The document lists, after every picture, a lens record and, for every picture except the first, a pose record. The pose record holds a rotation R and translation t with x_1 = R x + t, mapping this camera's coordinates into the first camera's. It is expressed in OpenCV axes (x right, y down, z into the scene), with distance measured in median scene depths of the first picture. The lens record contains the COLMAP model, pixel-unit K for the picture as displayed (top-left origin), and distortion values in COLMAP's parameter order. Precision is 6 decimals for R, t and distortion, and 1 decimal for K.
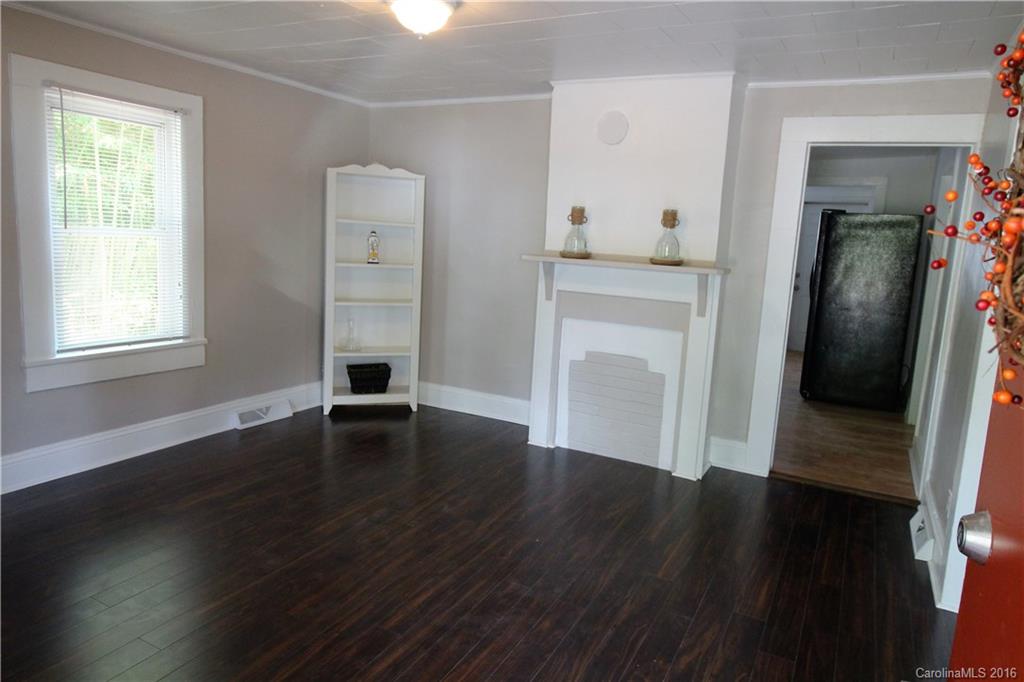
lens RADIAL K [[702.6, 0, 506.2], [0, 702.6, 341.4], [0, 0, 1]] dist [0.004002, -0.003042]
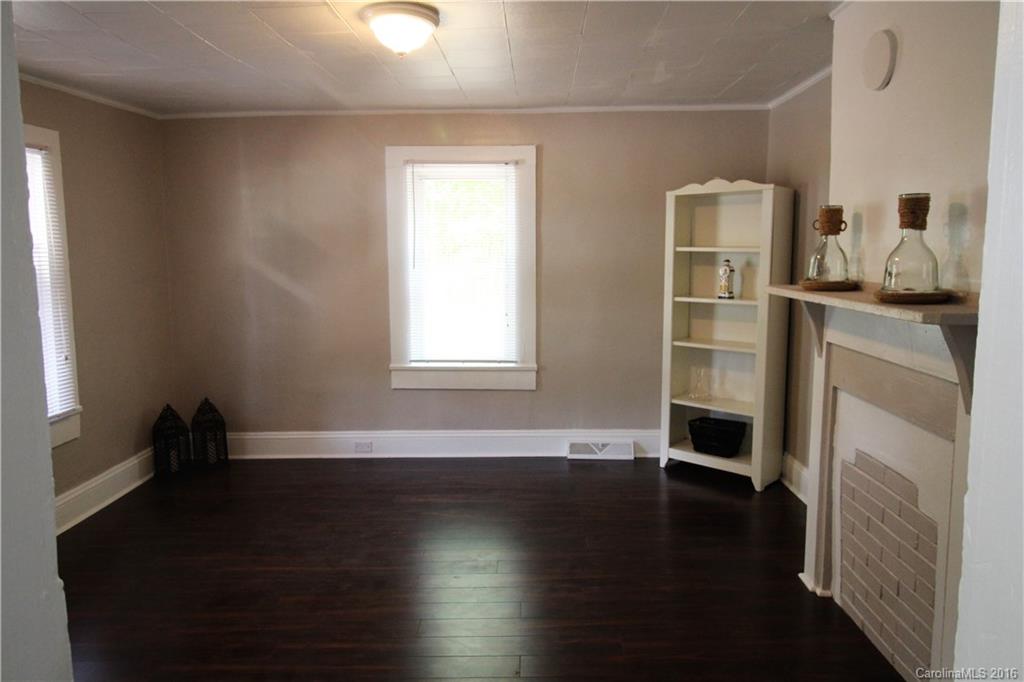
lens RADIAL K [[702.6, 0, 507.2], [0, 702.6, 334.8], [0, 0, 1]] dist [0.004002, -0.003042]
pose [[0.425476, 0.053052, -0.903413, 0.526348], [-0.111580, 0.993739, 0.005806, -0.052266], [0.898064, 0.098333, 0.428732, 0.492608]]
